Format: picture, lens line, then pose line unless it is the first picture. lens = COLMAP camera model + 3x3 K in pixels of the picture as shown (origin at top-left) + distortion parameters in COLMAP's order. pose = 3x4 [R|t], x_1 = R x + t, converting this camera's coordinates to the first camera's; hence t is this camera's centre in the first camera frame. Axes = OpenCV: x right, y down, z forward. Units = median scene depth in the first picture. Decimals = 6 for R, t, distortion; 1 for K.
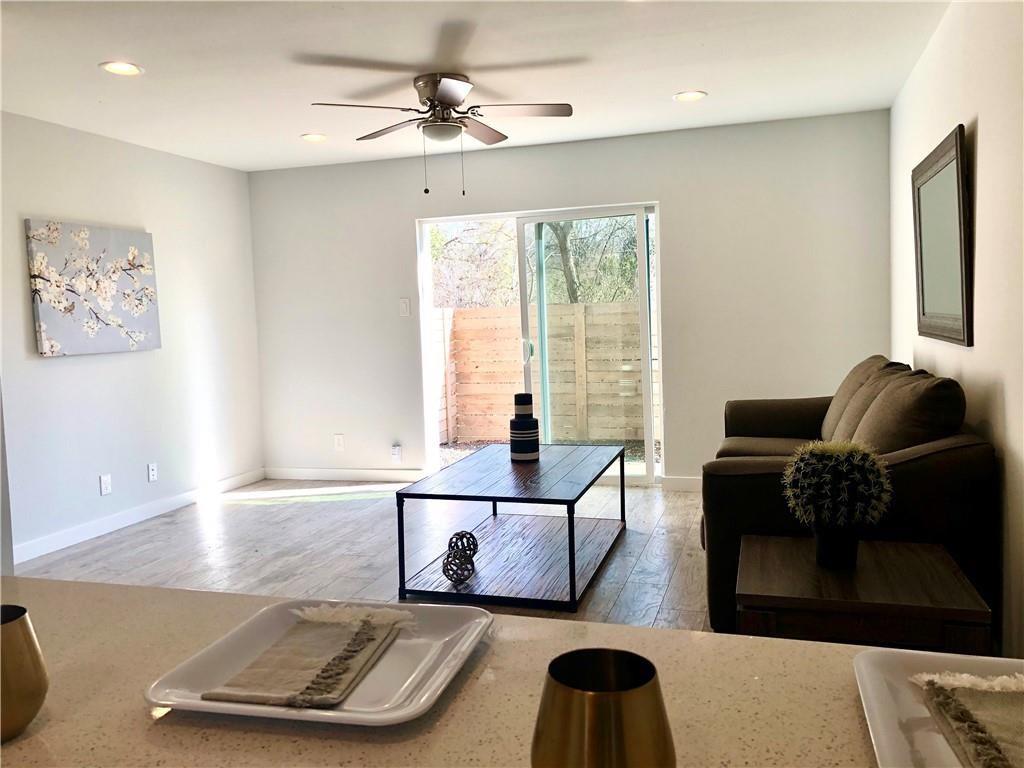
lens RADIAL K [[828.8, 0, 512.5], [0, 828.8, 383.0], [0, 0, 1]] dist [0.009095, -0.000242]
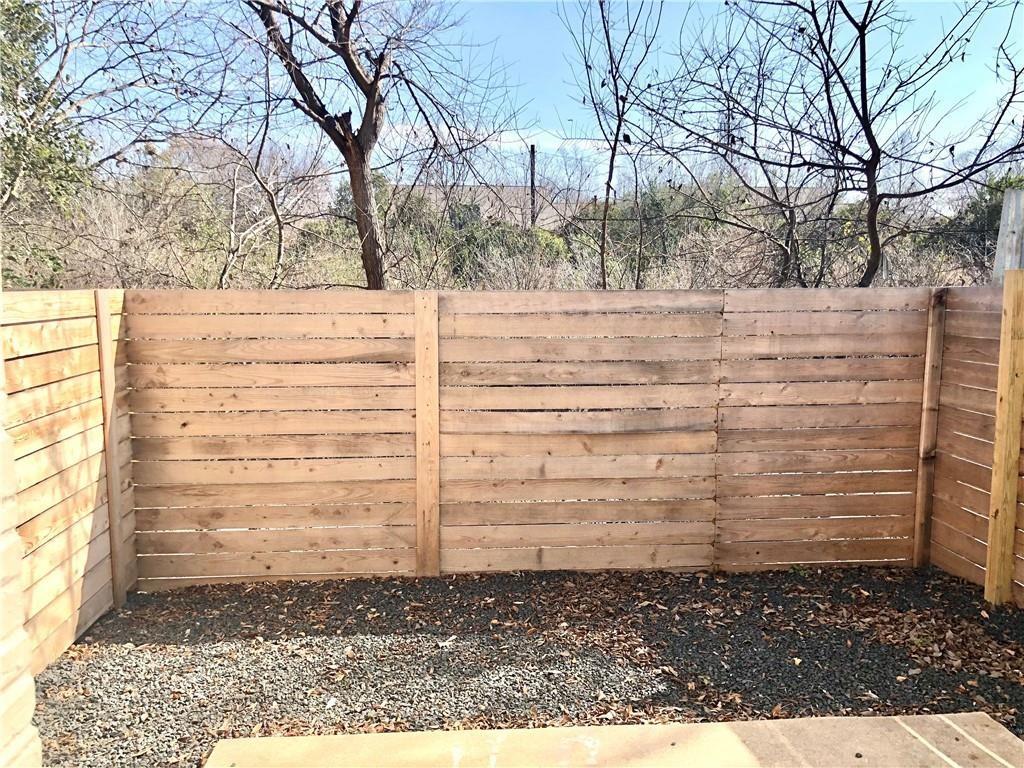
lens RADIAL K [[828.8, 0, 515.2], [0, 828.8, 383.2], [0, 0, 1]] dist [0.009095, -0.000242]
pose [[0.924948, -0.013086, 0.379868, -0.047809], [0.000759, 0.999469, 0.032582, -0.055786], [-0.380092, -0.029849, 0.924467, 0.523531]]
